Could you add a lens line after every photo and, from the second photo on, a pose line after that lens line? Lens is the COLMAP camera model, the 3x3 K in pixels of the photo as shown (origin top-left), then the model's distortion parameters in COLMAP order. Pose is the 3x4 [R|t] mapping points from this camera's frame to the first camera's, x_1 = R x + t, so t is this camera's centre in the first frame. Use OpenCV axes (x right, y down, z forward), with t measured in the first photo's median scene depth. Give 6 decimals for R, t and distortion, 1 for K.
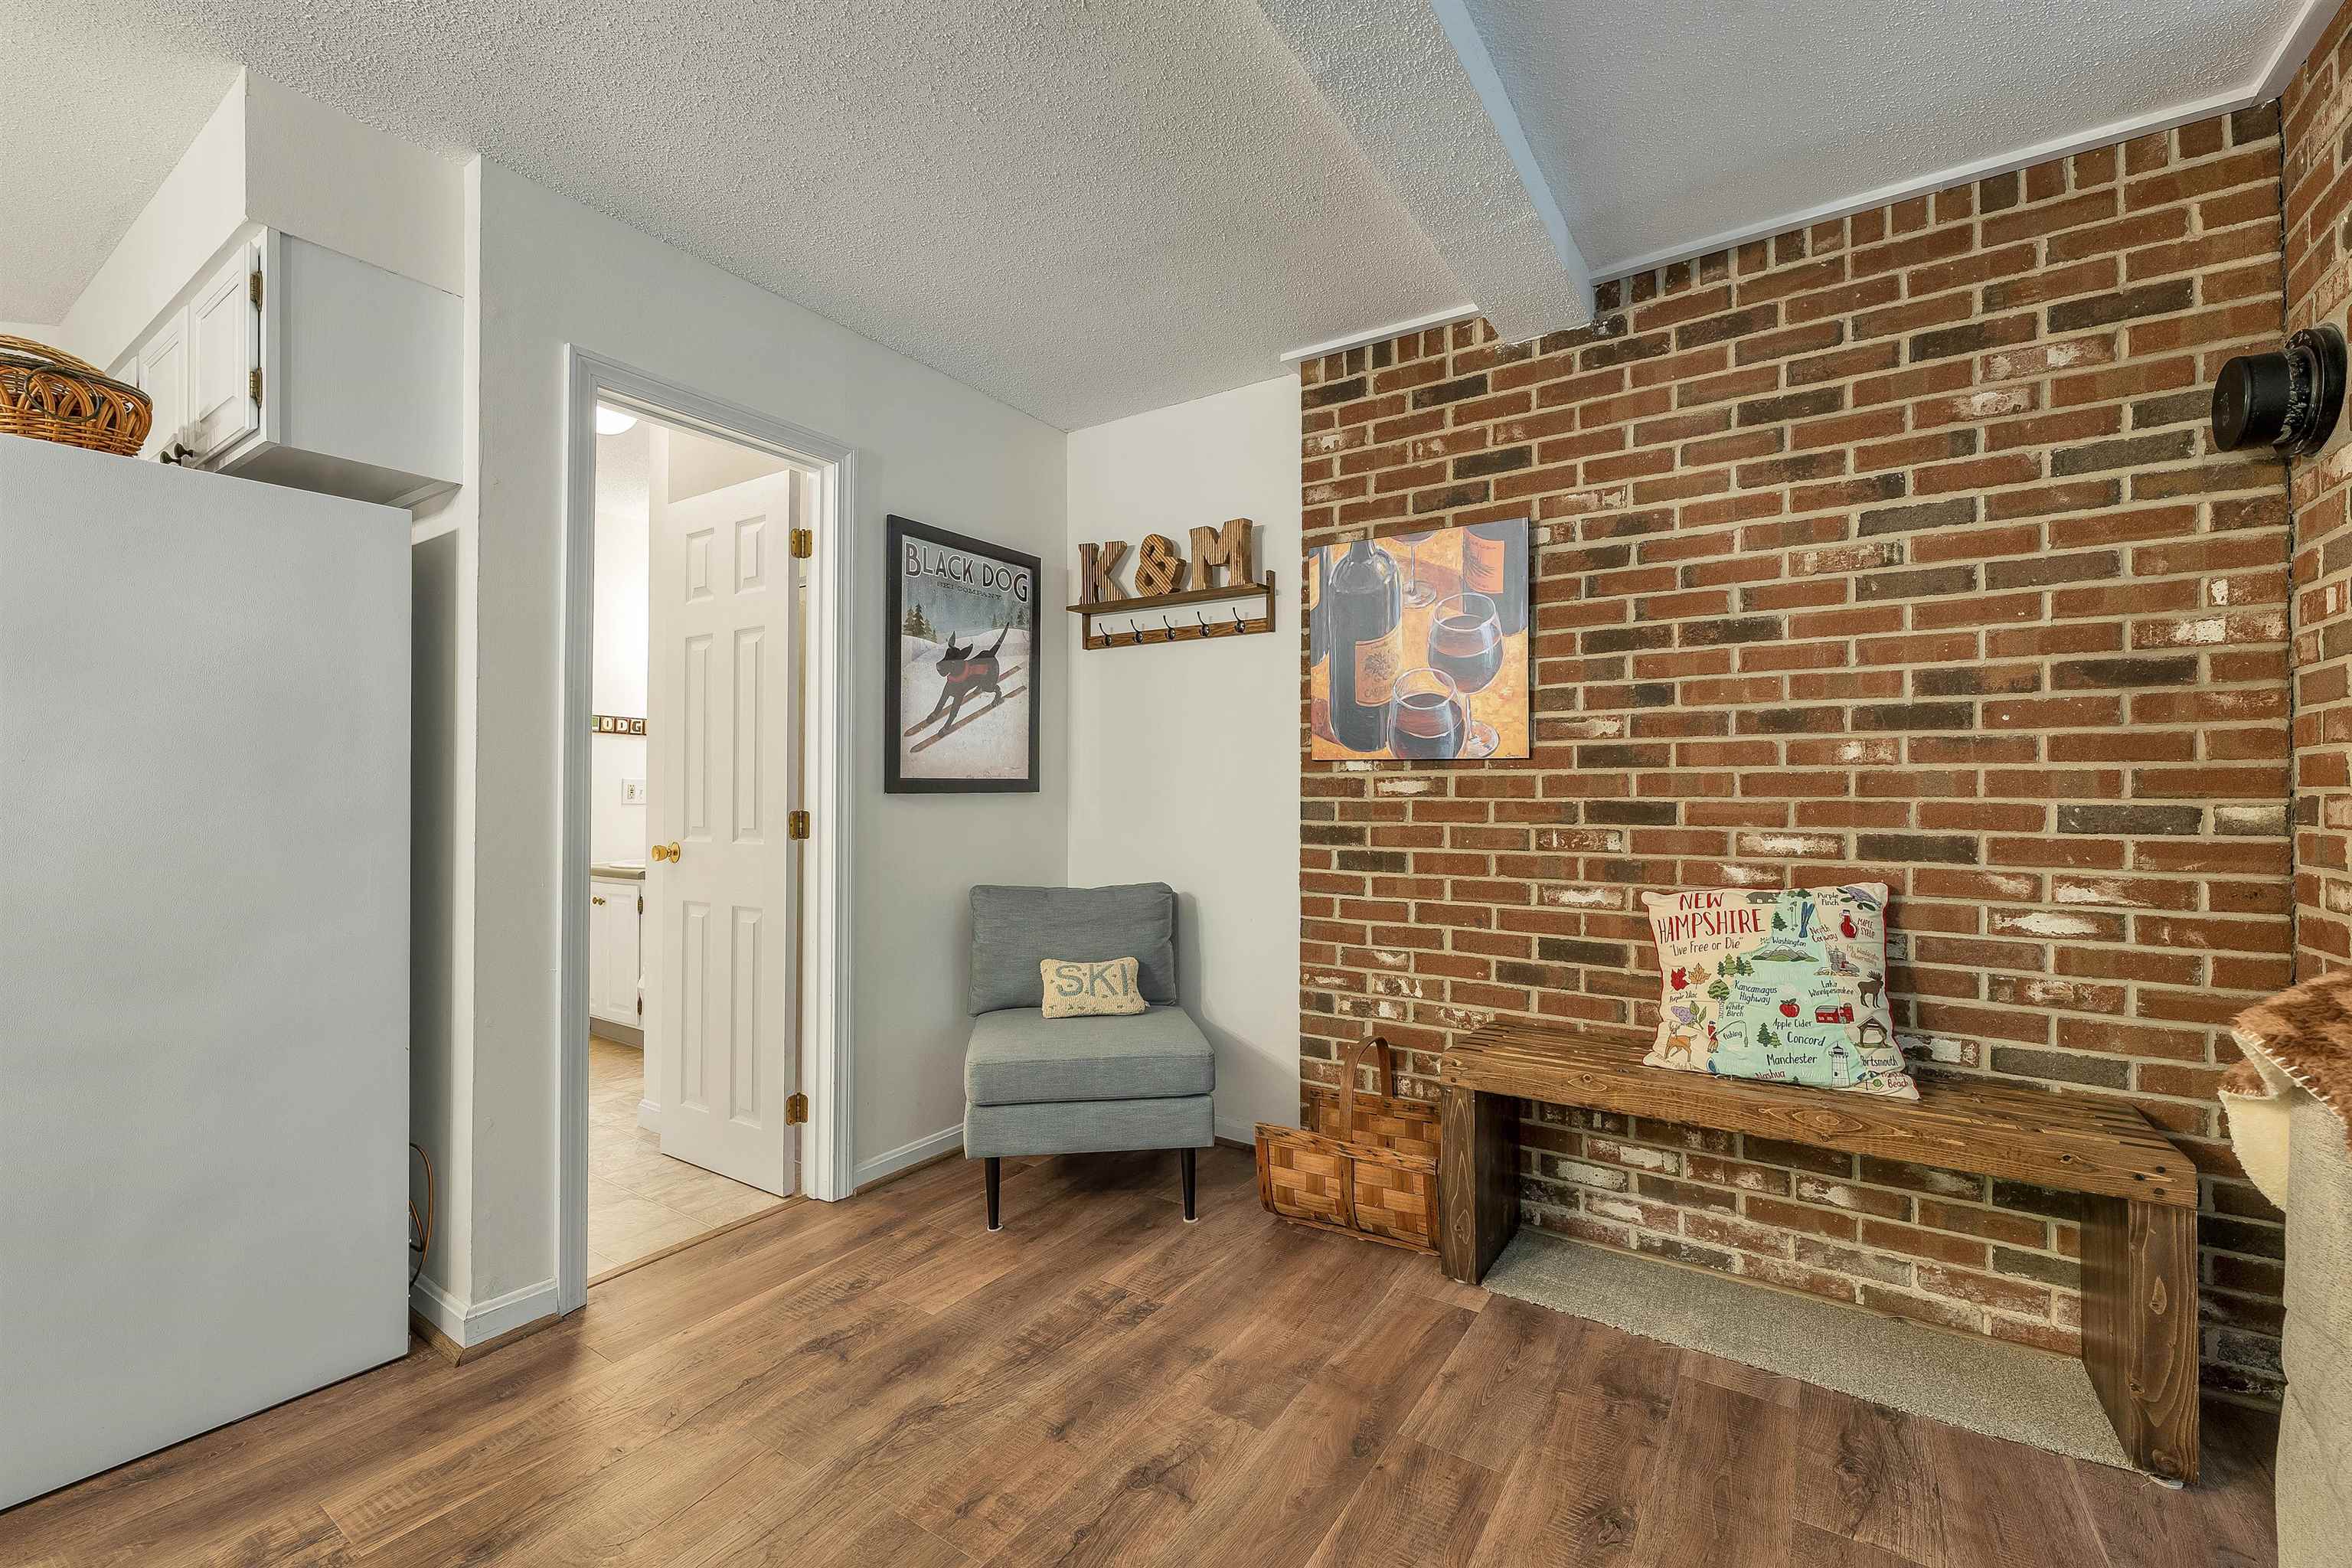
lens RADIAL K [[979.2, 0, 1166.2], [0, 979.2, 780.7], [0, 0, 1]] dist [-0.001545, 0.001462]
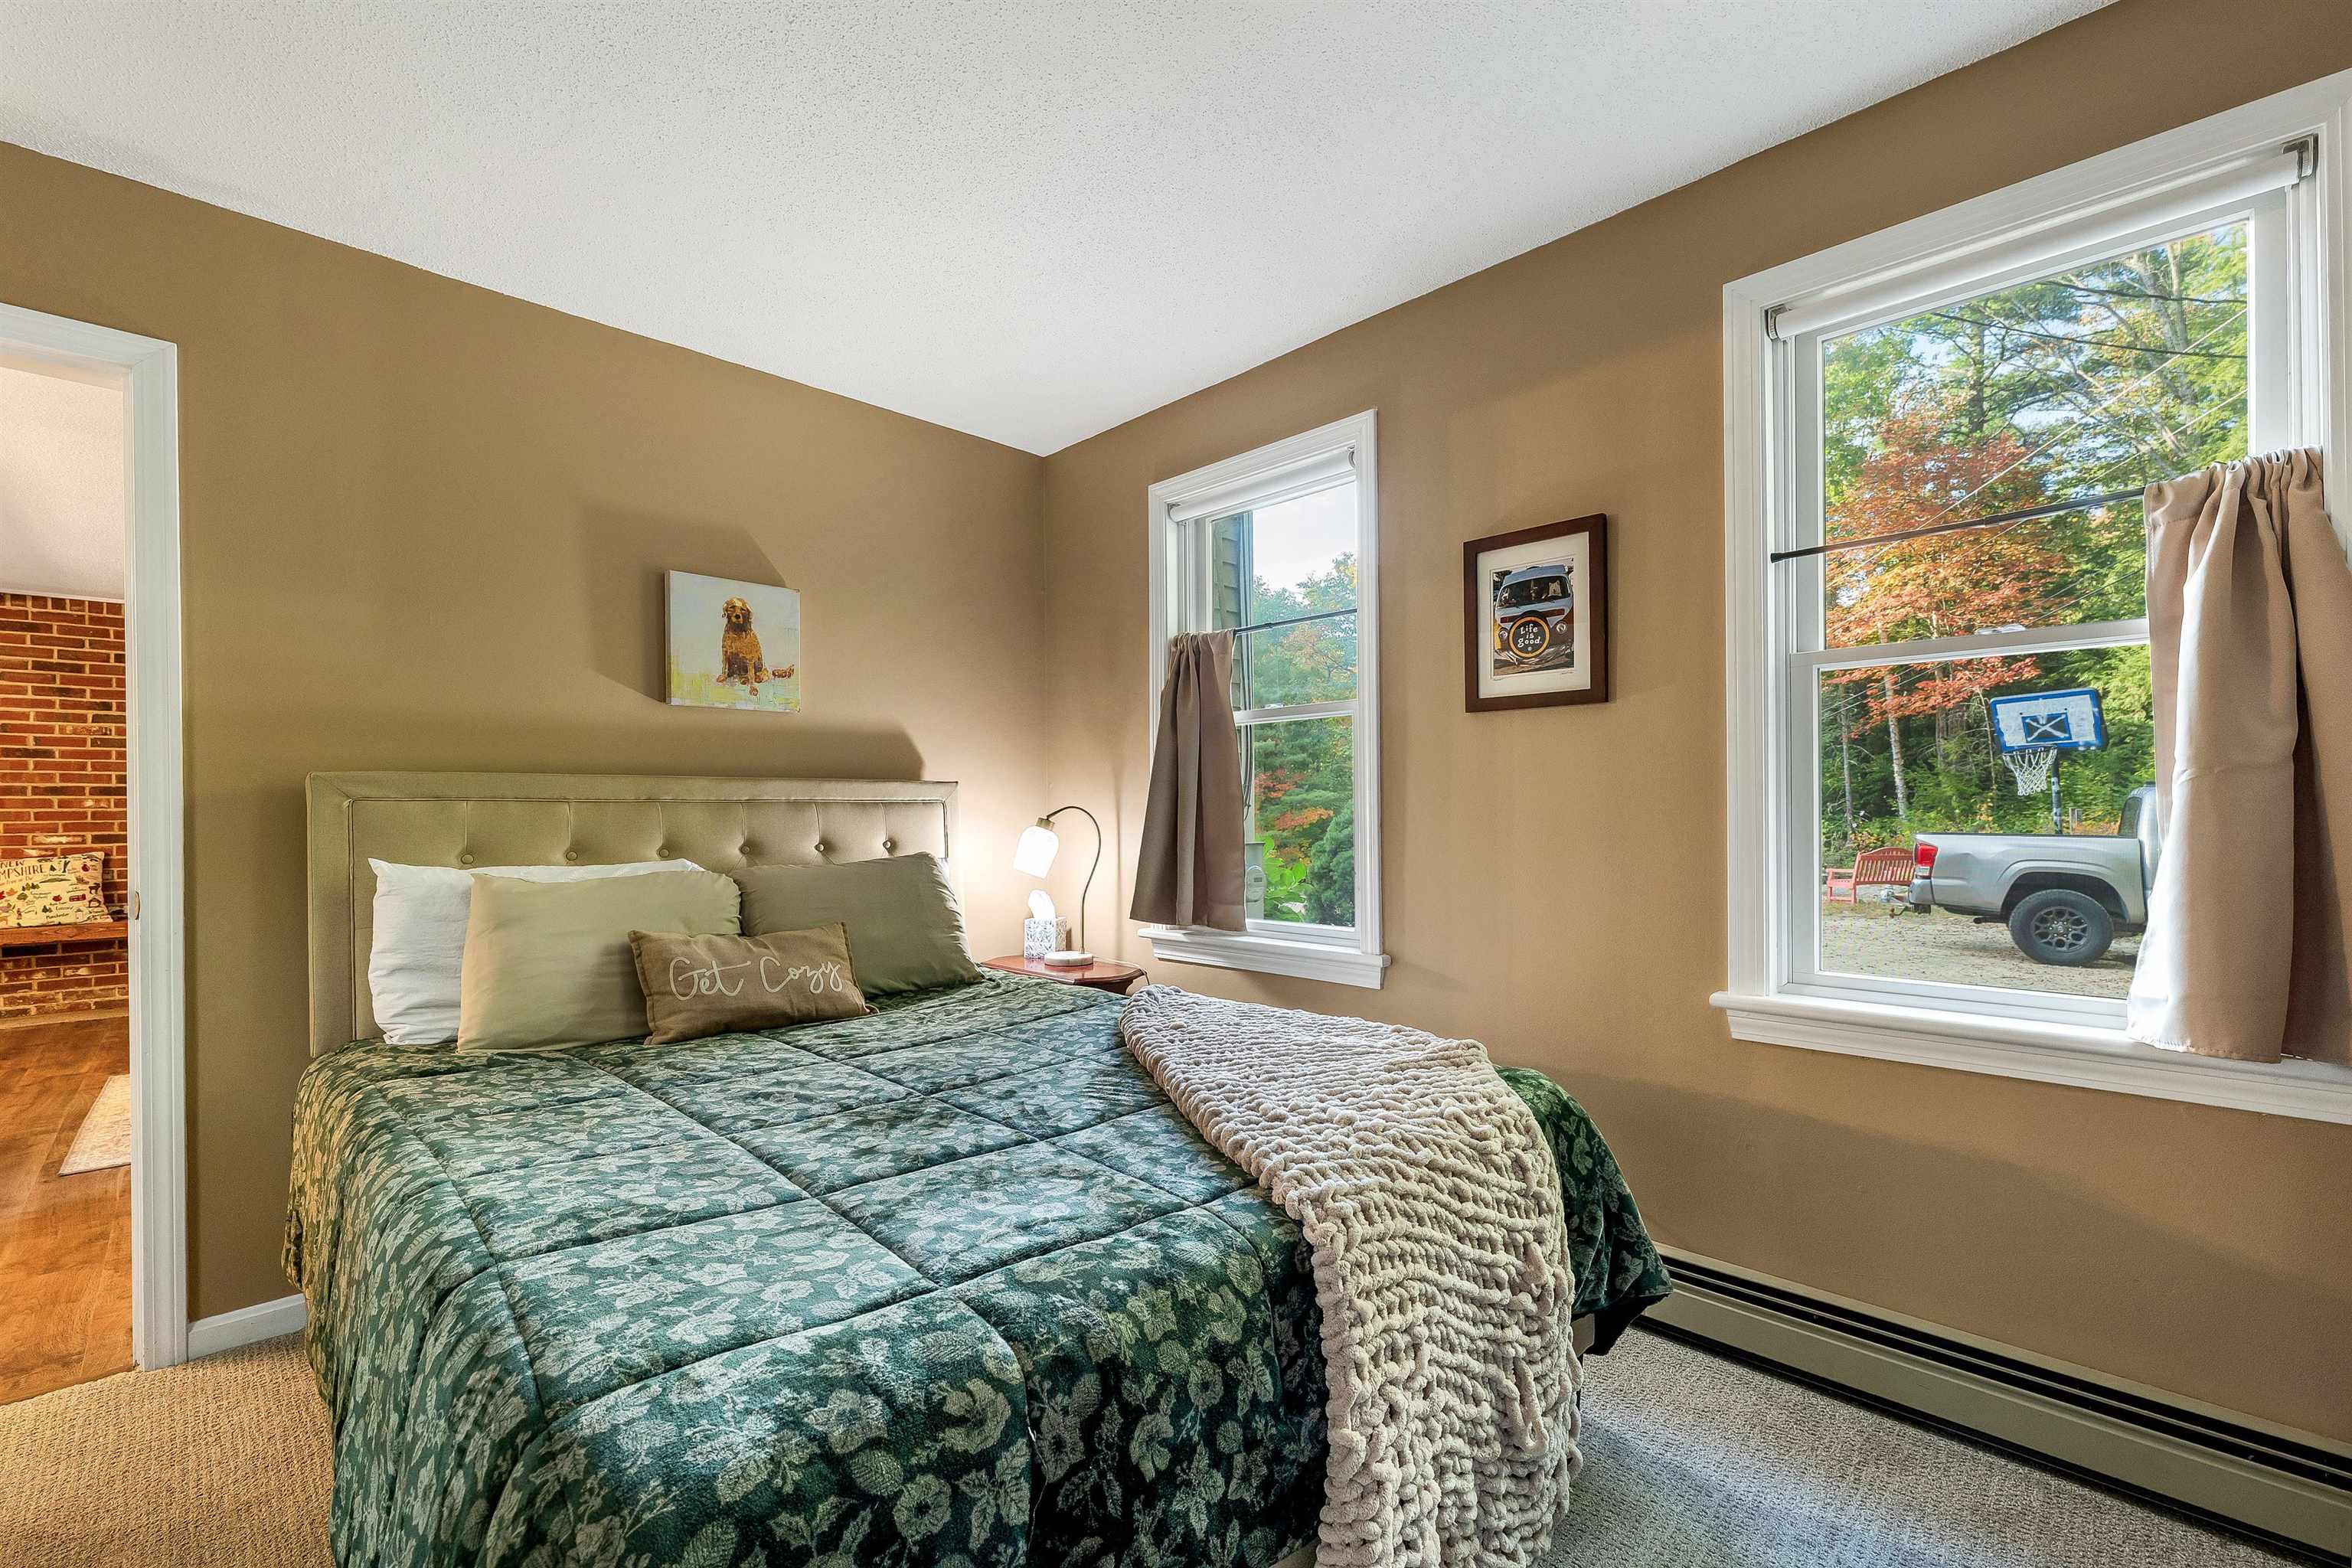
lens RADIAL K [[992.0, 0, 1184.1], [0, 992.0, 810.8], [0, 0, 1]] dist [-0.004473, 0.000976]
pose [[0.189595, -0.005359, 0.981848, -1.323186], [-0.002785, 0.999978, 0.005995, -0.032789], [-0.981858, -0.003872, 0.189576, -2.345919]]
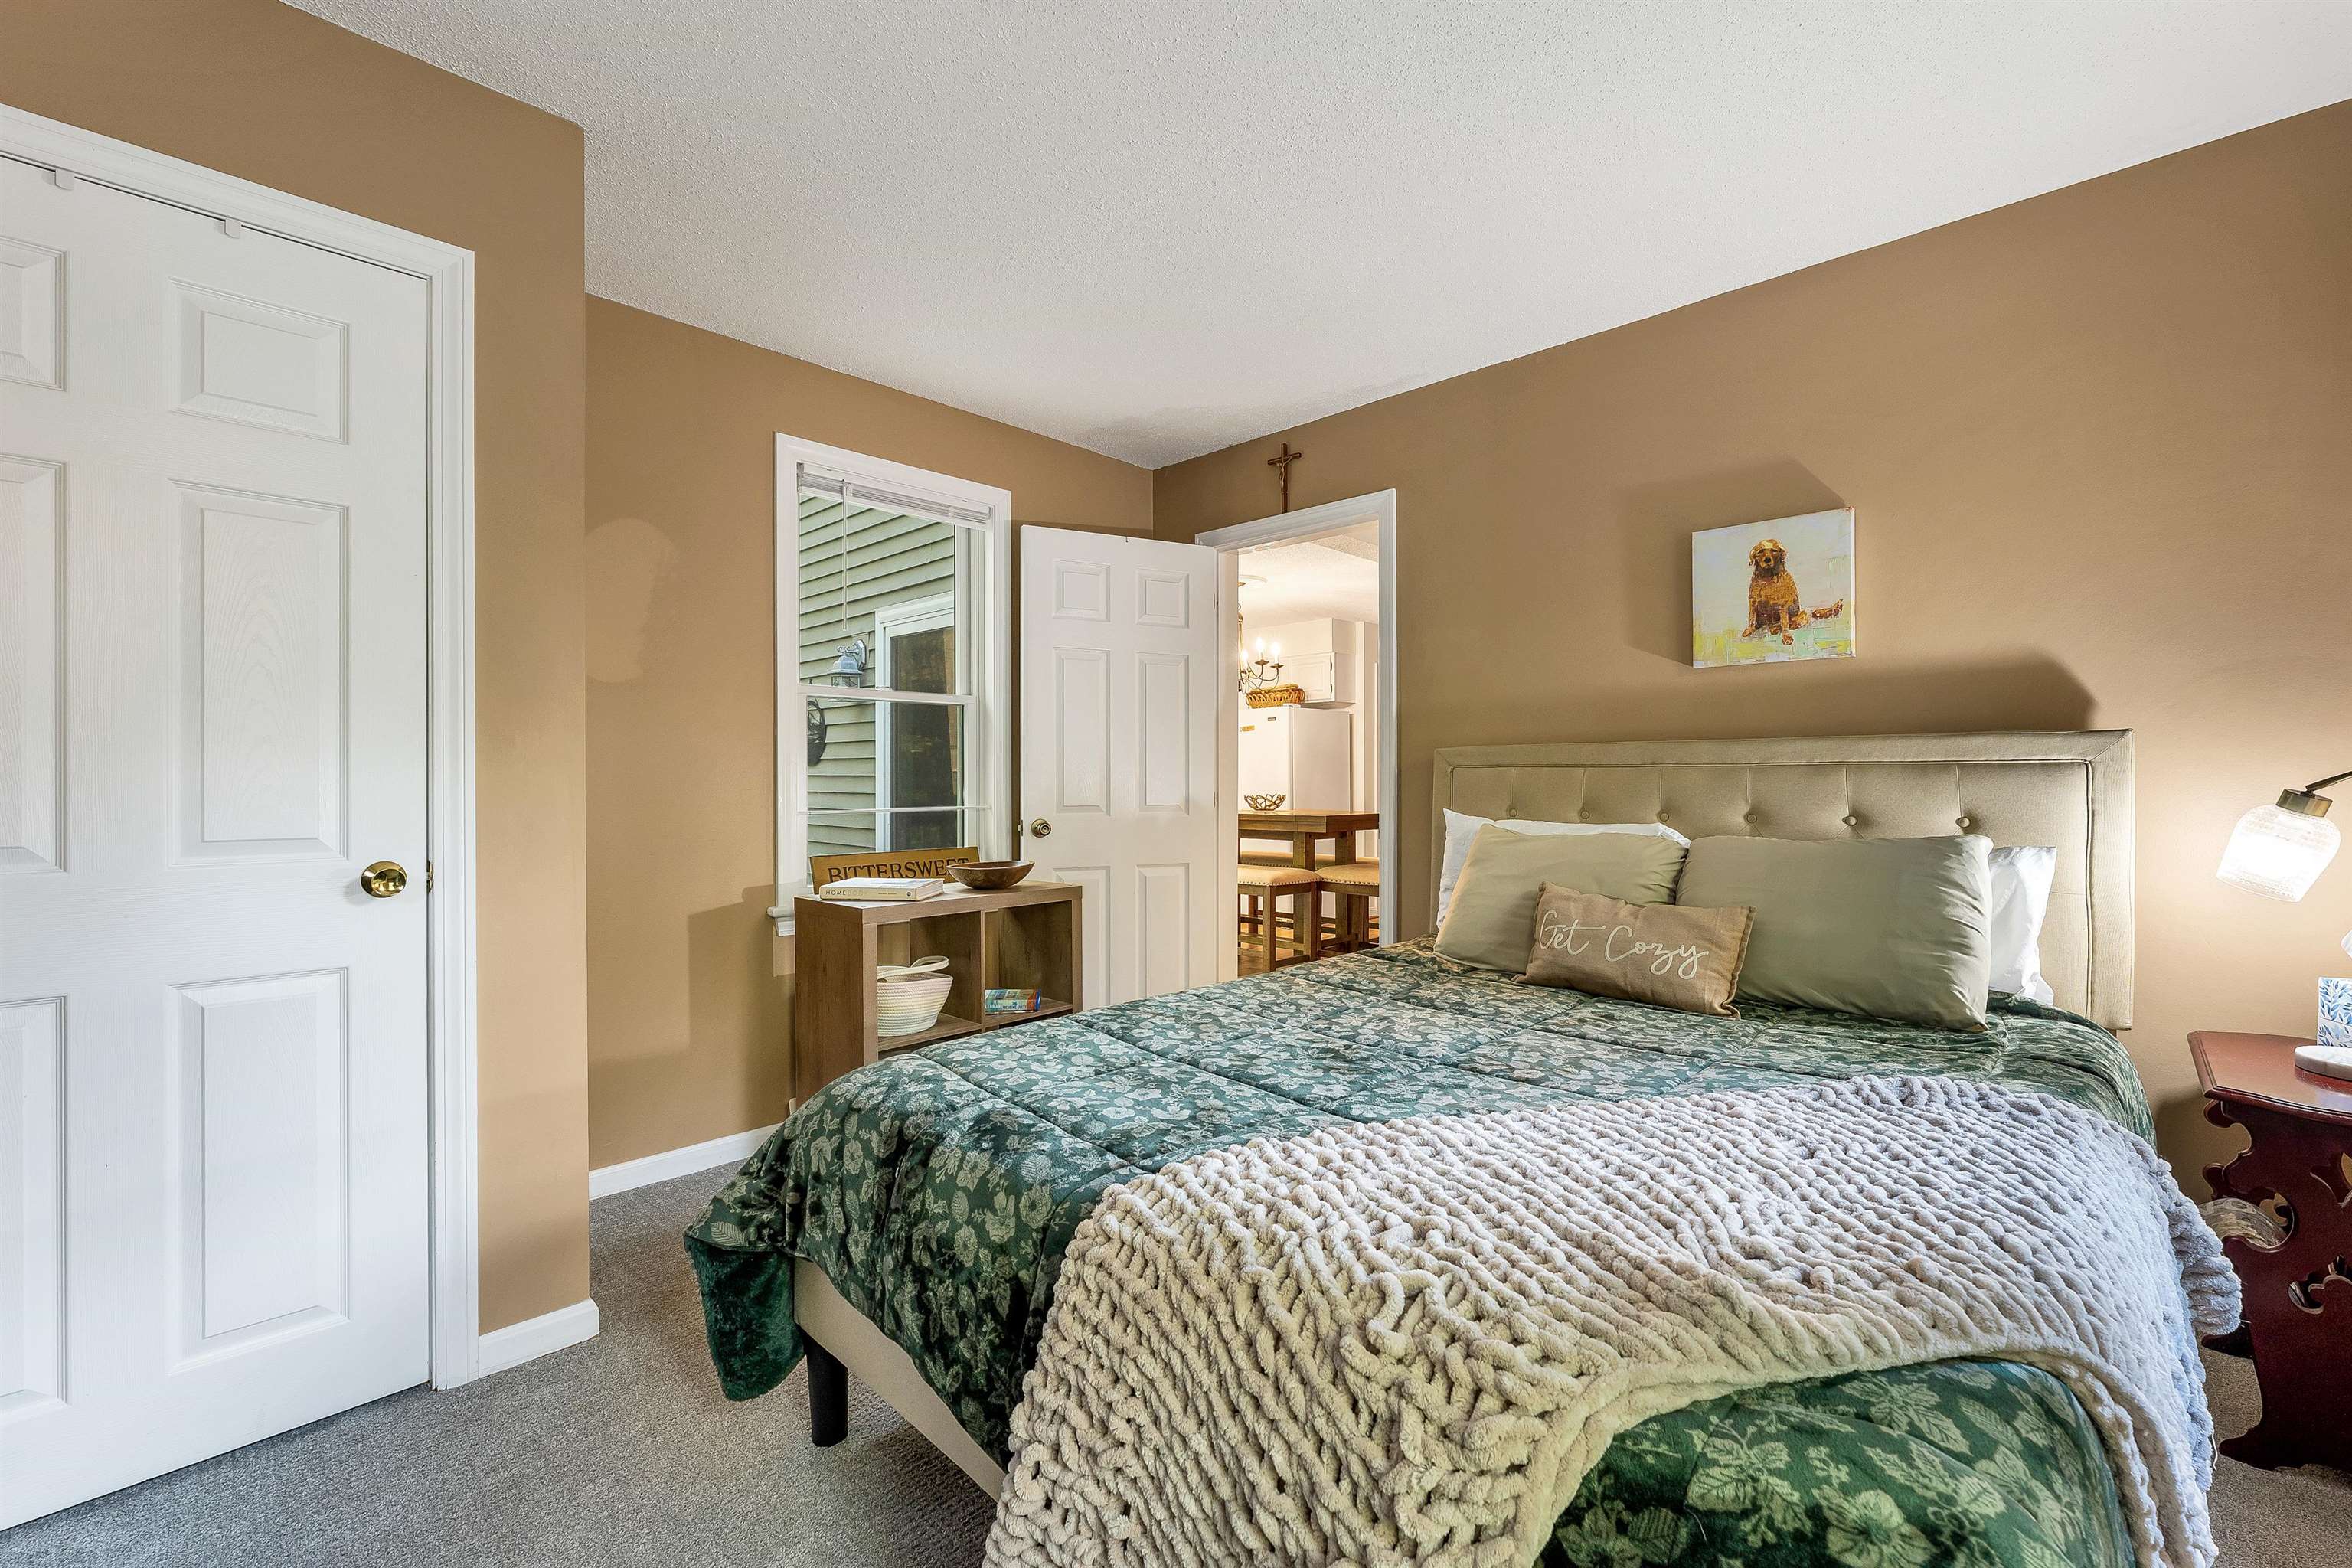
lens RADIAL K [[992.0, 0, 1169.7], [0, 992.0, 787.8], [0, 0, 1]] dist [-0.004473, 0.000976]
pose [[0.983961, -0.003253, -0.178356, -0.676106], [0.006755, 0.999796, 0.019029, -0.035484], [0.178257, -0.019928, 0.983782, -2.787357]]
